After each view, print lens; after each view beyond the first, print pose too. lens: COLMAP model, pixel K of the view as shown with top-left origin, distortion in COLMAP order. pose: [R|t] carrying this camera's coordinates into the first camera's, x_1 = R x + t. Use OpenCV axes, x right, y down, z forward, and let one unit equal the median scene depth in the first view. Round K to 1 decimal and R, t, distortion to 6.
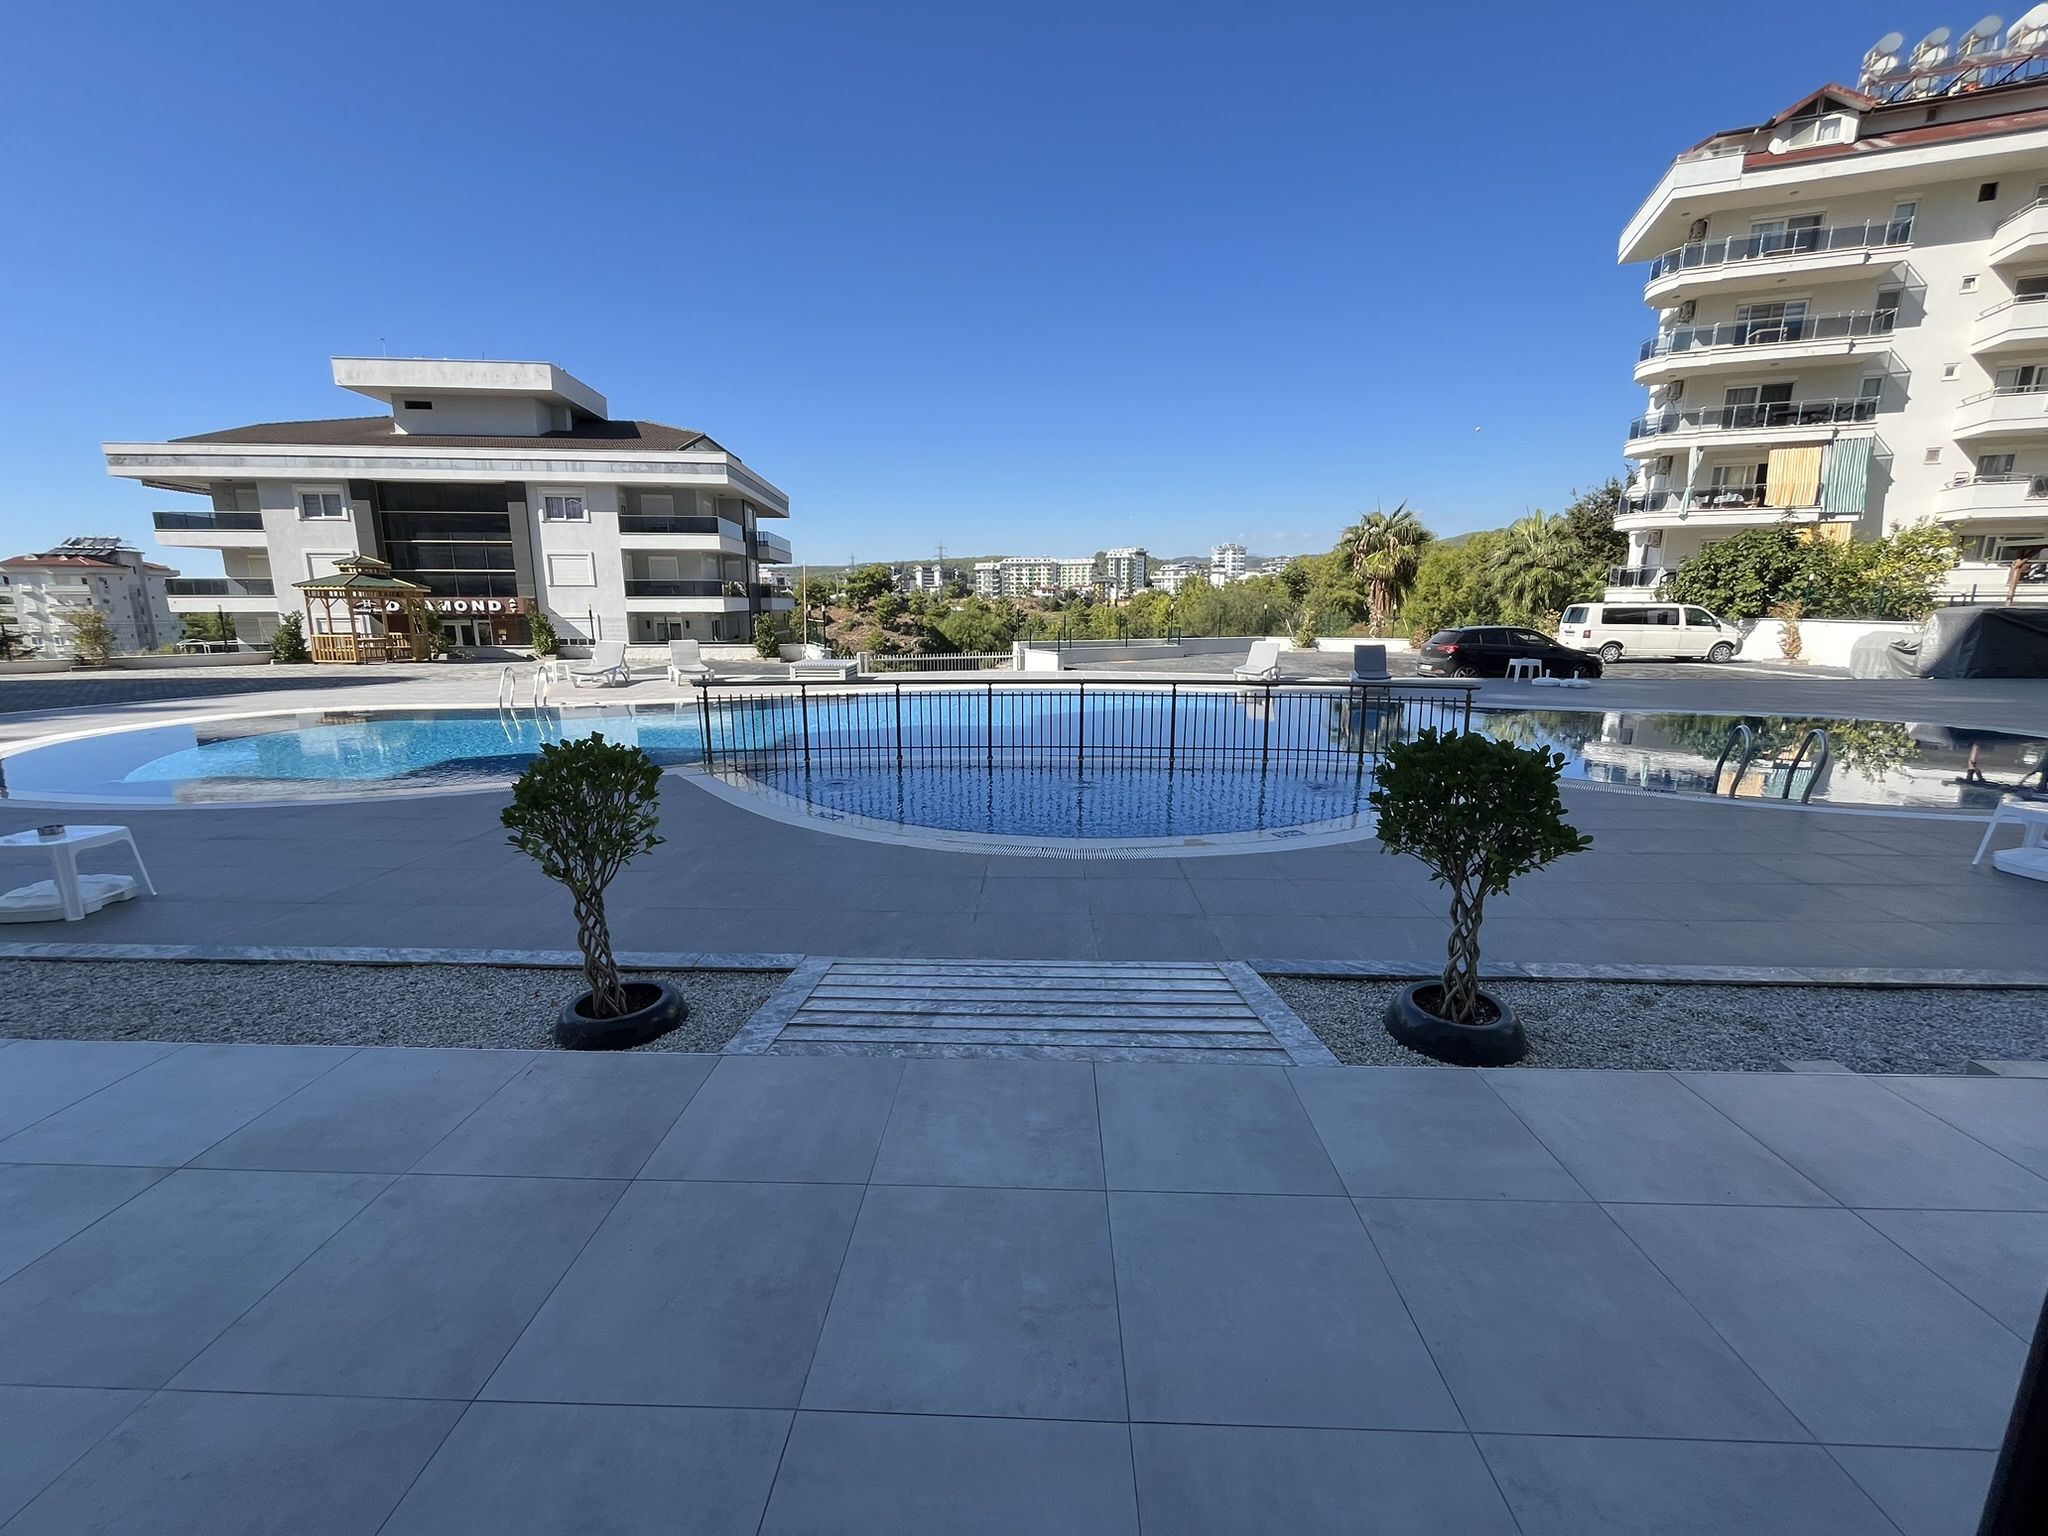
lens RADIAL K [[822.7, 0, 1031.0], [0, 822.7, 771.8], [0, 0, 1]] dist [-0.001343, -0.000077]
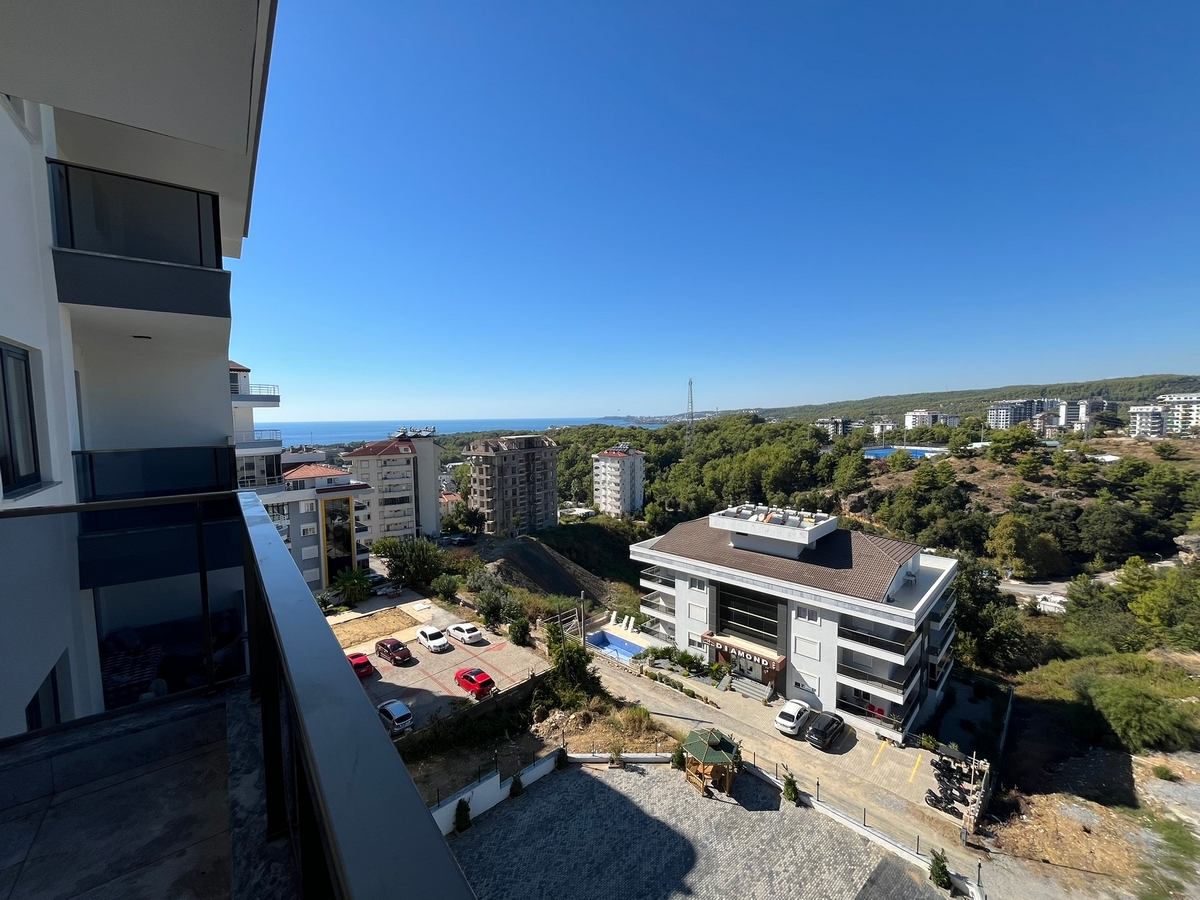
lens RADIAL K [[491.6, 0, 595.7], [0, 491.6, 450.6], [0, 0, 1]] dist [-0.004208, -0.000335]
pose [[0.629397, 0.041215, -0.775990, -0.055948], [-0.144401, 0.987403, -0.064678, -0.516896], [0.763549, 0.152762, 0.627420, -0.044837]]
